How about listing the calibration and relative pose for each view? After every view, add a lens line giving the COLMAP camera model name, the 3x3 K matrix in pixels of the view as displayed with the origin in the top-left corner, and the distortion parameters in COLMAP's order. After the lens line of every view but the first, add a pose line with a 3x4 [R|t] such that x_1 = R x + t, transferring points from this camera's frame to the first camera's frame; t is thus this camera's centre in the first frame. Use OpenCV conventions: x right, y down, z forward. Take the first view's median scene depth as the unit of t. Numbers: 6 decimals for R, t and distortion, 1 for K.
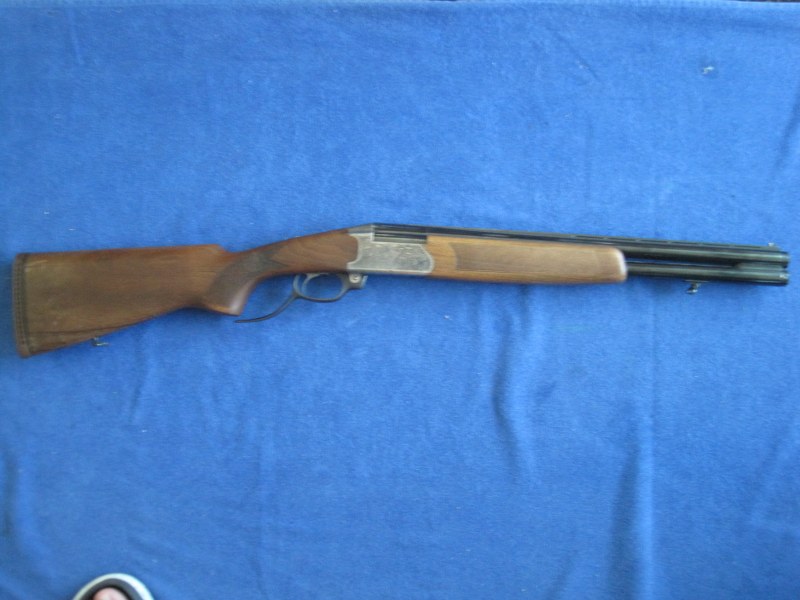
lens RADIAL K [[912.6, 0, 400.0], [0, 912.6, 281.4], [0, 0, 1]] dist [-0.183965, 0.170878]
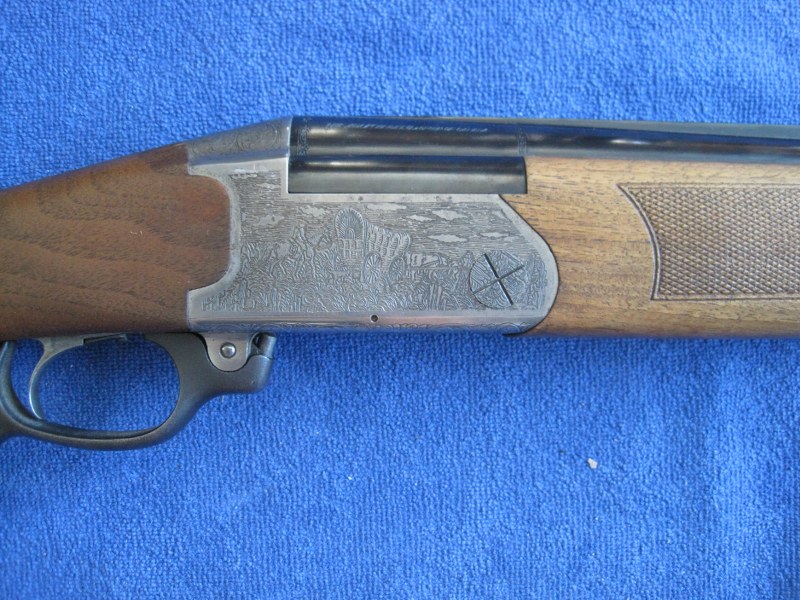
lens RADIAL K [[912.6, 0, 400.0], [0, 912.6, 281.4], [0, 0, 1]] dist [-0.183965, 0.170878]
pose [[0.998496, -0.050269, 0.021867, -0.008144], [0.048920, 0.997094, 0.058397, -0.032493], [-0.024739, -0.057239, 0.998054, 0.739603]]
